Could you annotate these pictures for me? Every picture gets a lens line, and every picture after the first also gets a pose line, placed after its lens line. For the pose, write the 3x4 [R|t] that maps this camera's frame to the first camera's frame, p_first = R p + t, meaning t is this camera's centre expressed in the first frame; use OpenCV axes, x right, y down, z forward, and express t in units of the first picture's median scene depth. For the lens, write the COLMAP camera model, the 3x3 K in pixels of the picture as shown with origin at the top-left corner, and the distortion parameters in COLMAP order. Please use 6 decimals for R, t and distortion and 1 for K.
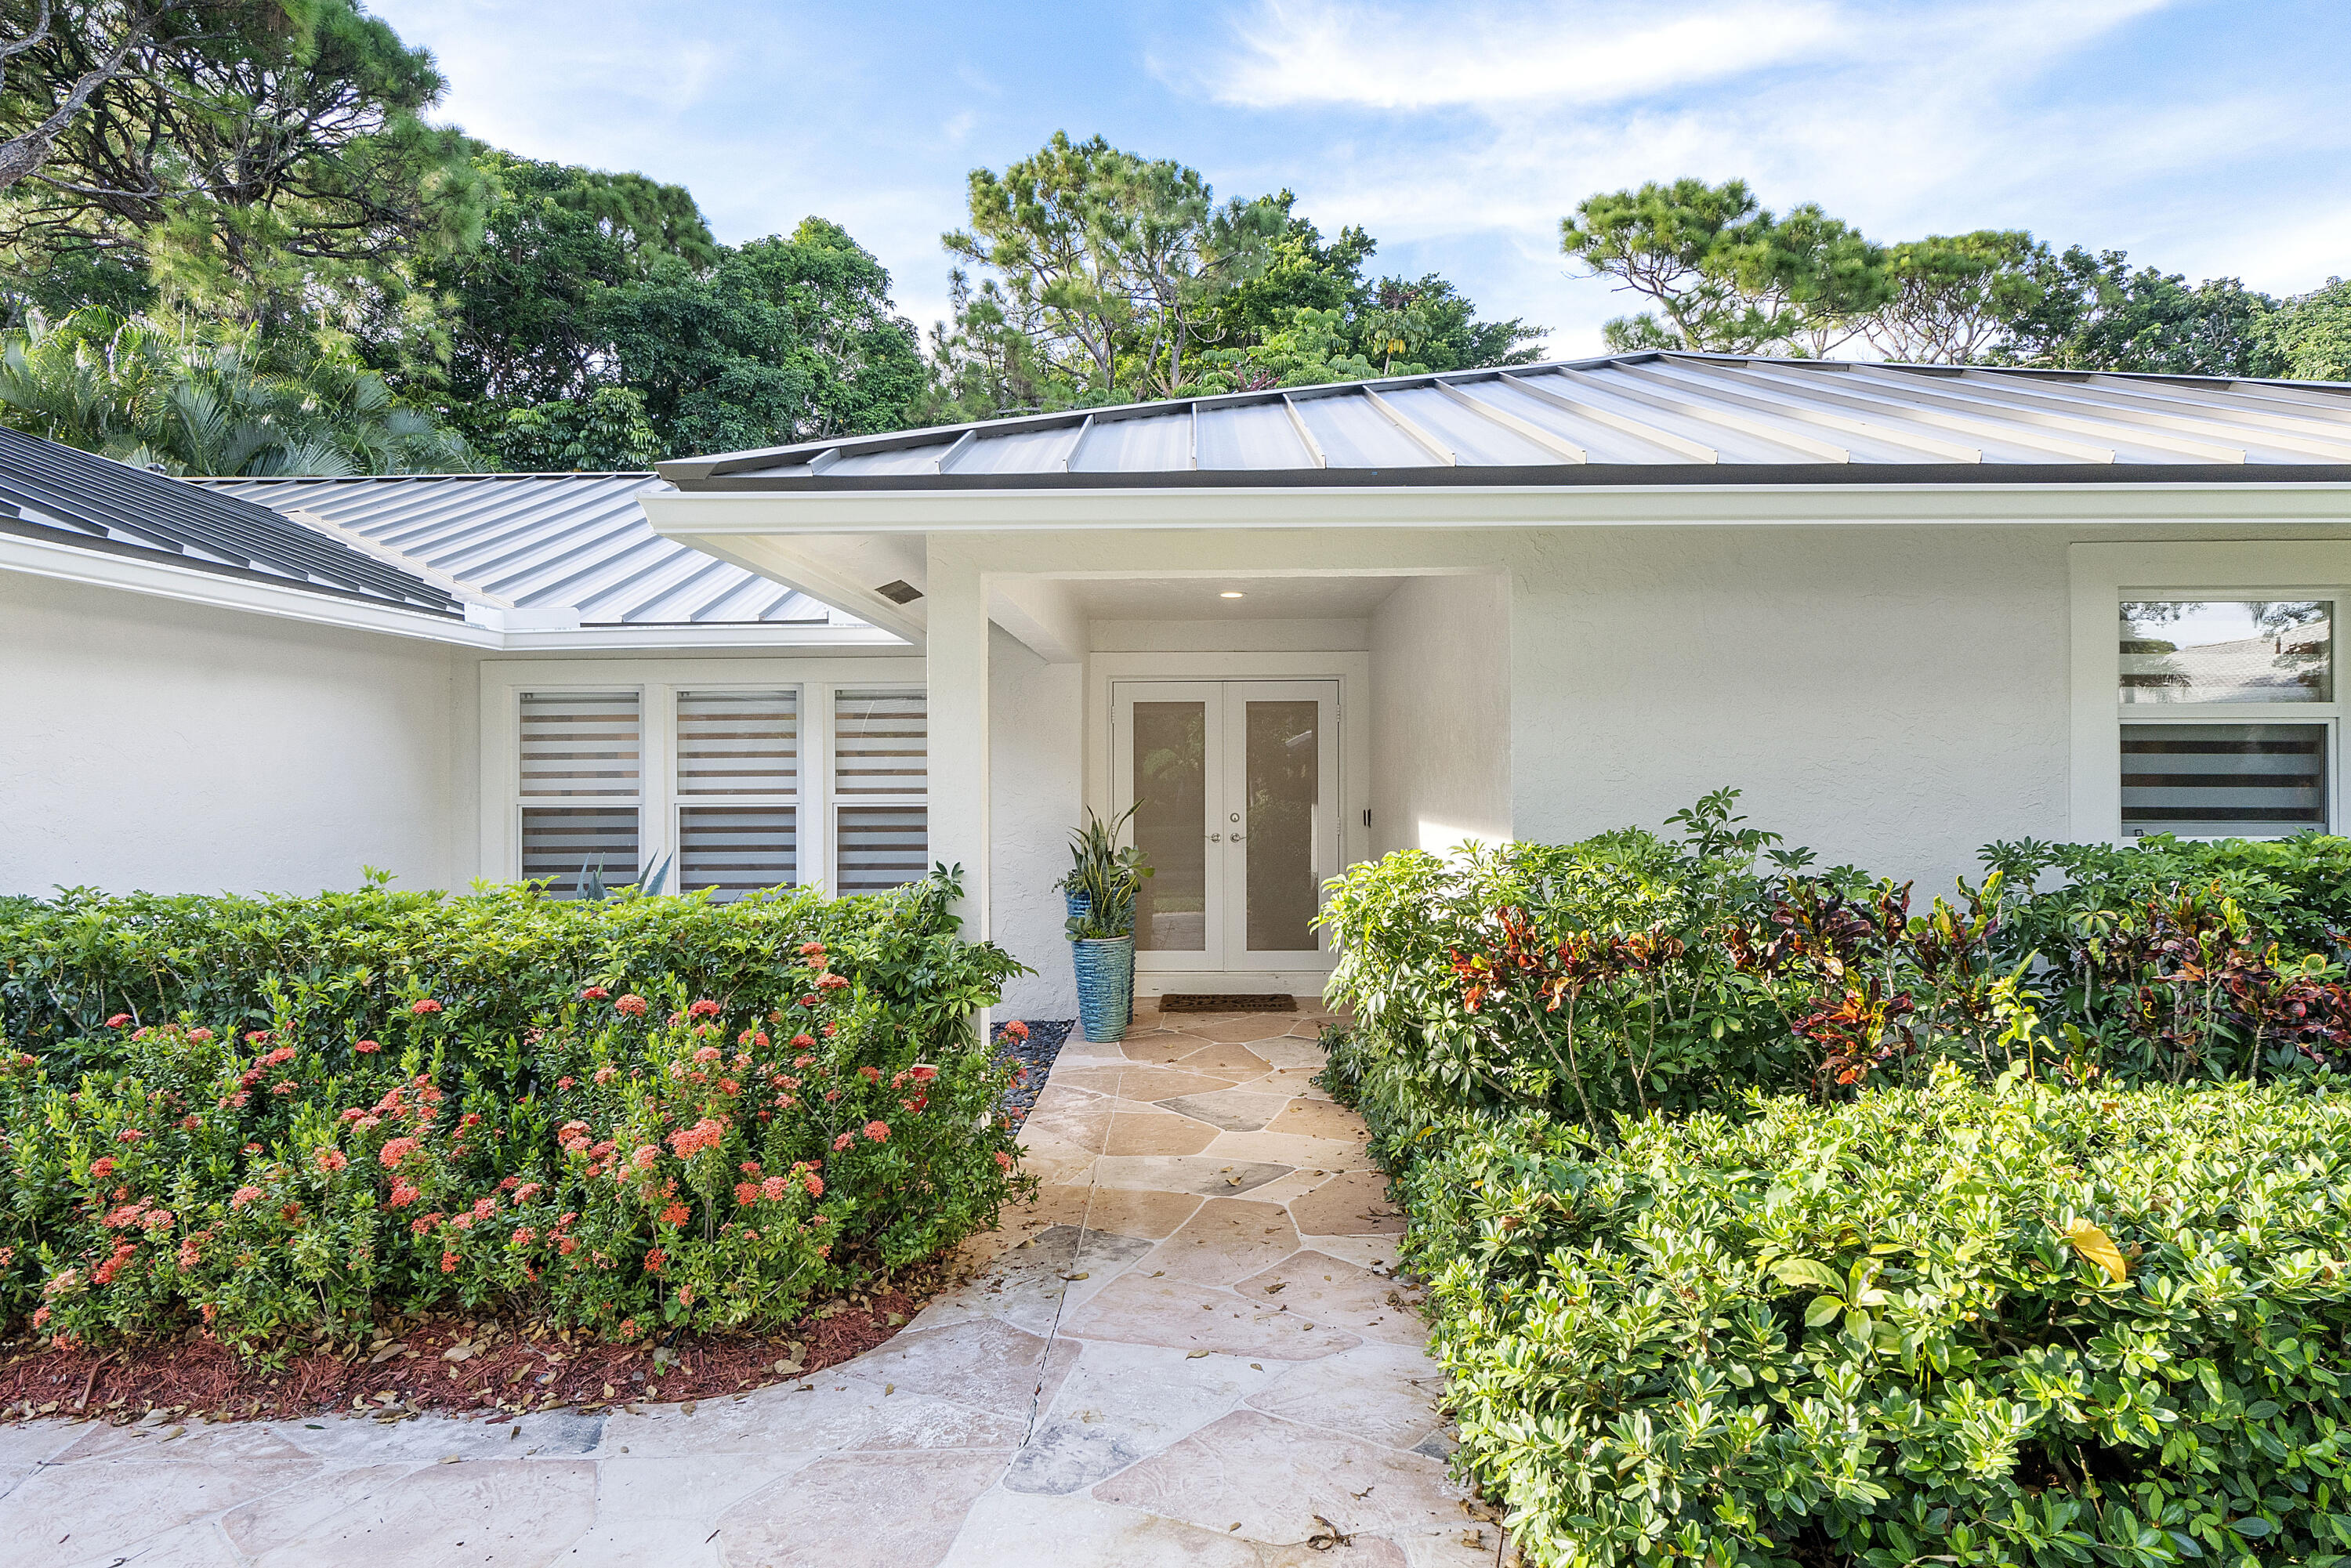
lens RADIAL K [[1489.5, 0, 1174.9], [0, 1489.5, 788.1], [0, 0, 1]] dist [0.000123, -0.000013]
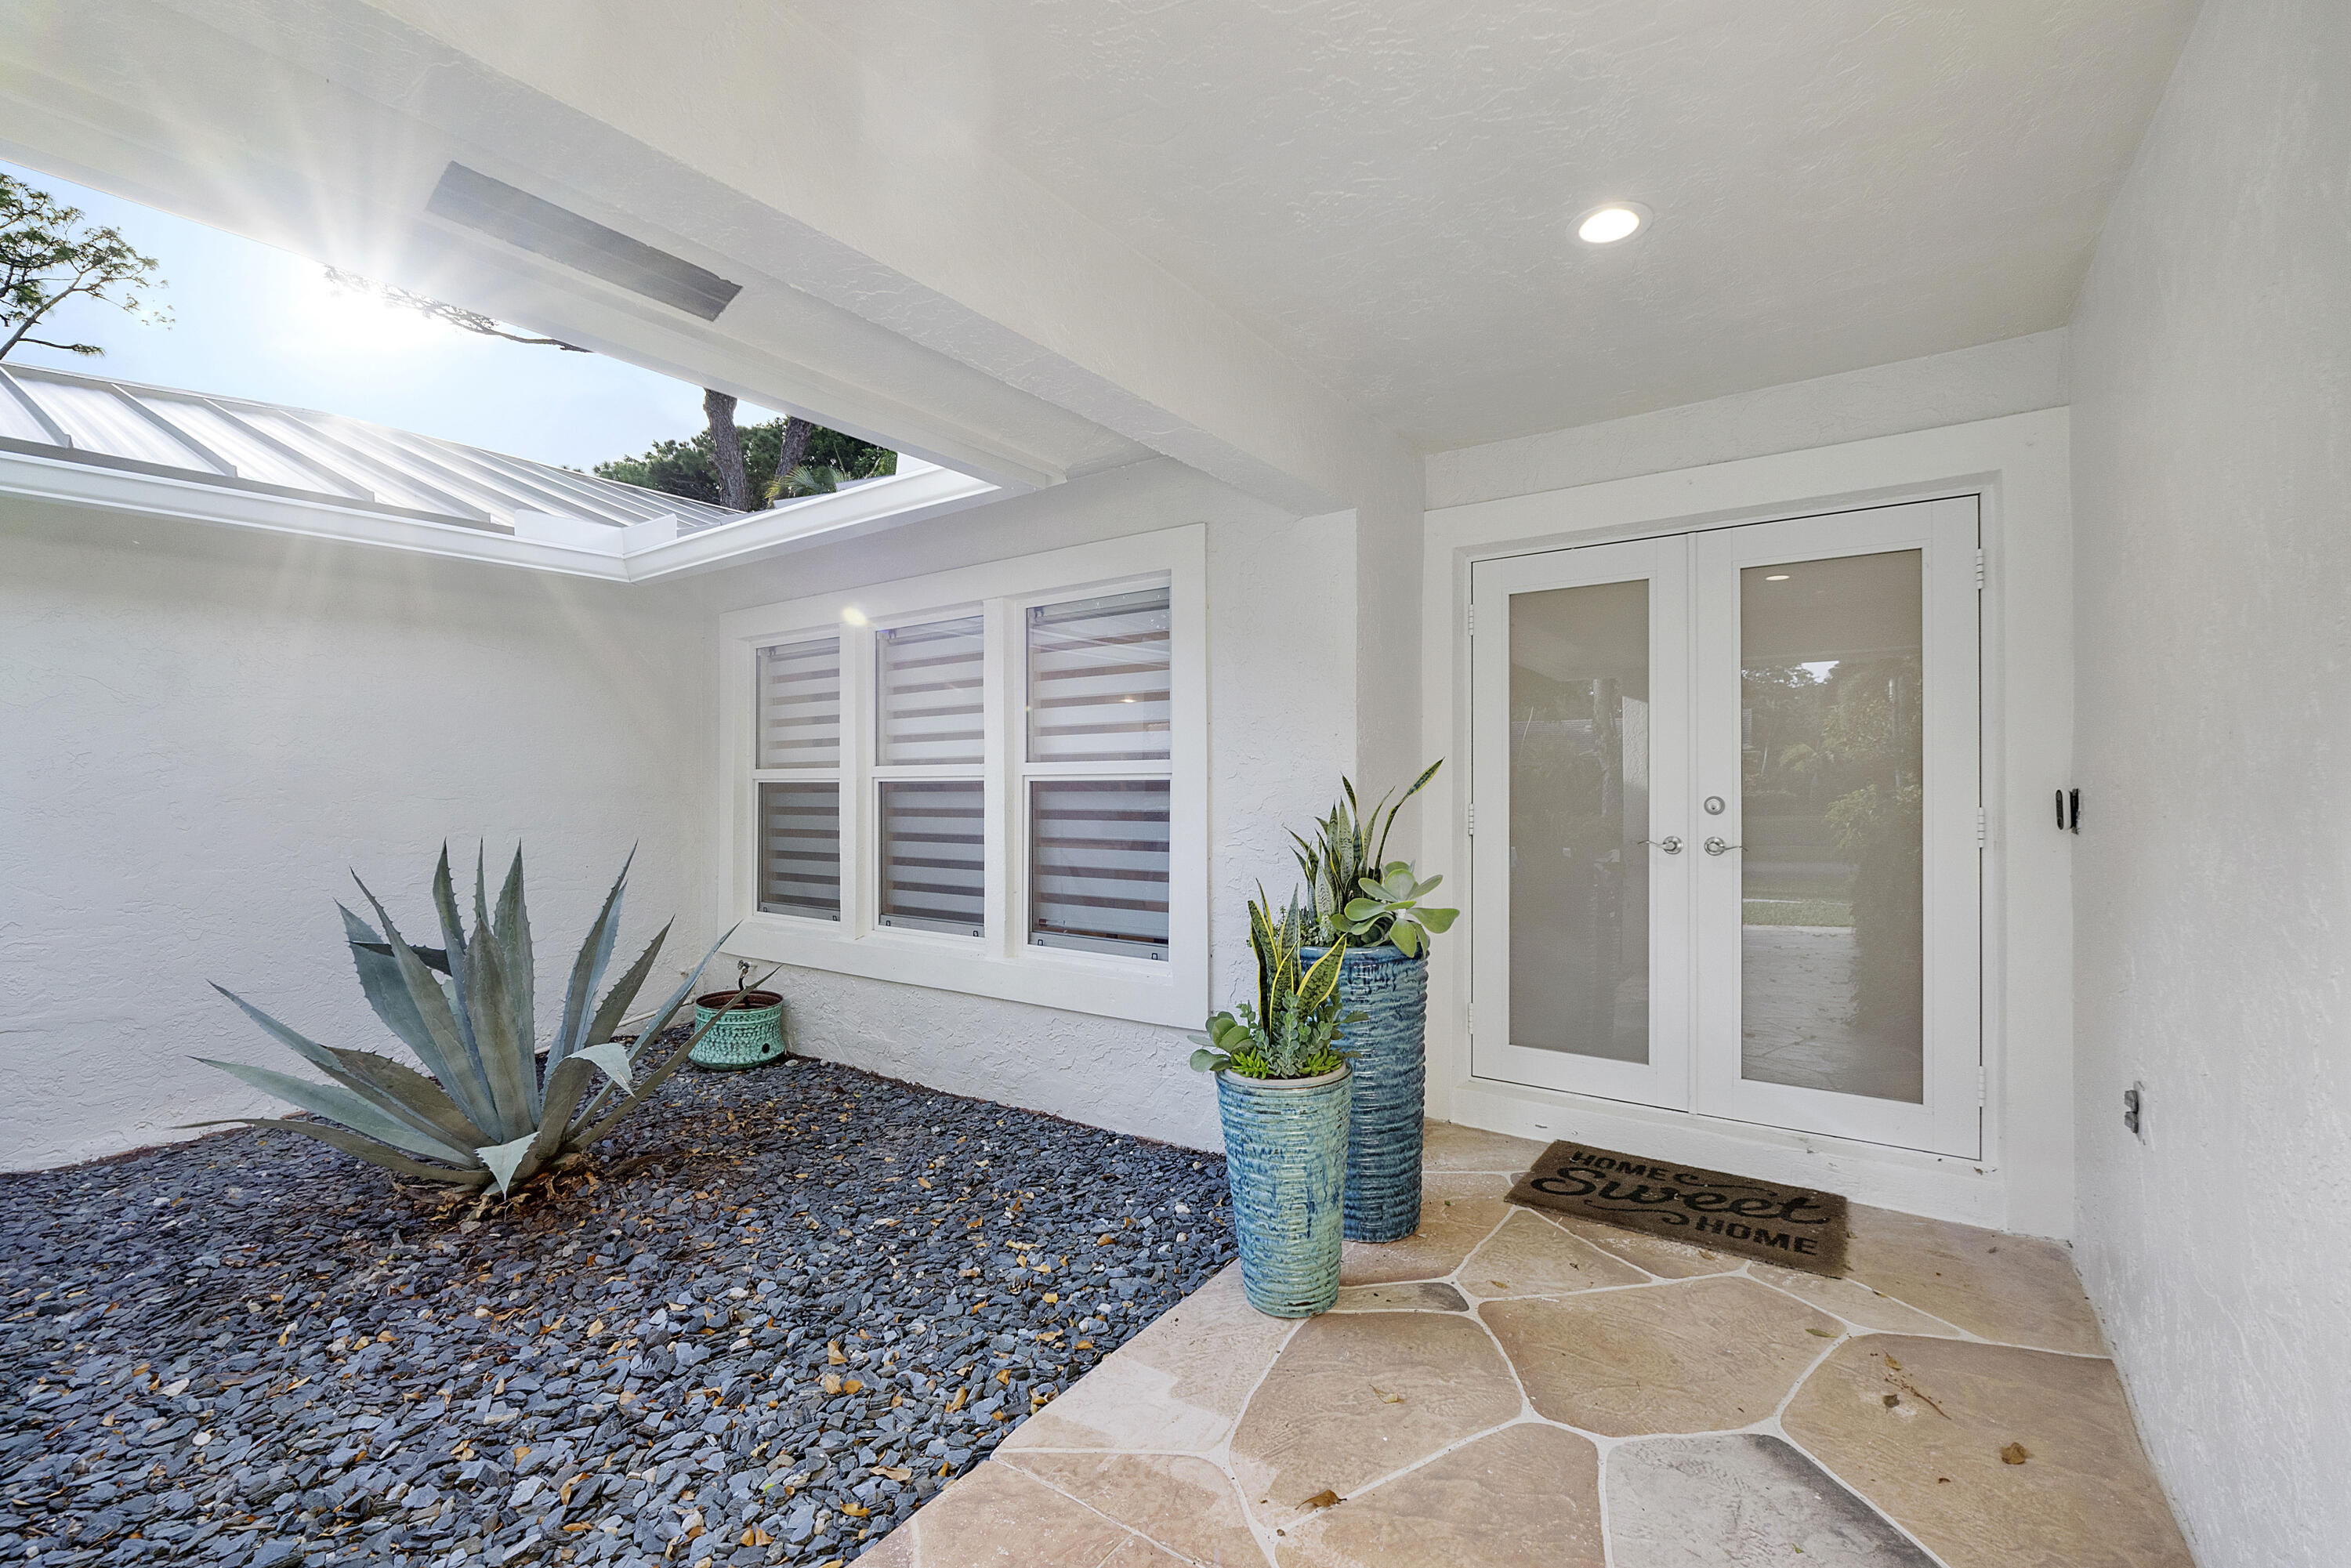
lens RADIAL K [[1006.2, 0, 1177.0], [0, 1006.2, 786.8], [0, 0, 1]] dist [-0.004057, 0.000080]
pose [[0.819644, 0.004652, -0.572854, 0.086189], [0.005281, 0.999863, 0.015676, 0.007418], [0.572849, -0.015874, 0.819507, 0.628988]]
